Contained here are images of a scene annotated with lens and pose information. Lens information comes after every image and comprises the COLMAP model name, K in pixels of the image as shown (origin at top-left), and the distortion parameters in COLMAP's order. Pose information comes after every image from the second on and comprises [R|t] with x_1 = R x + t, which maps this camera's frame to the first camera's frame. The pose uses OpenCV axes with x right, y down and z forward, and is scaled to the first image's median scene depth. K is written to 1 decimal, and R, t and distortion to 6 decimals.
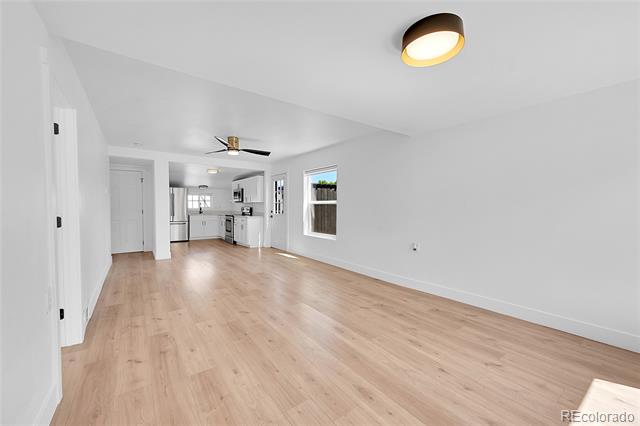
lens RADIAL K [[253.3, 0, 320.0], [0, 253.3, 213.0], [0, 0, 1]] dist [0.001123, 0.000076]
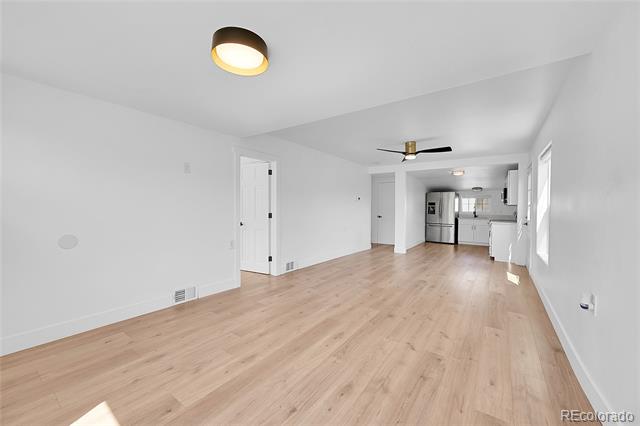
lens RADIAL K [[253.3, 0, 320.0], [0, 253.3, 213.0], [0, 0, 1]] dist [0.001123, 0.000076]
pose [[0.305891, 0.016087, -0.951931, 0.858429], [-0.031608, 0.999478, 0.006734, -0.010638], [0.951542, 0.028029, 0.306240, 0.554054]]
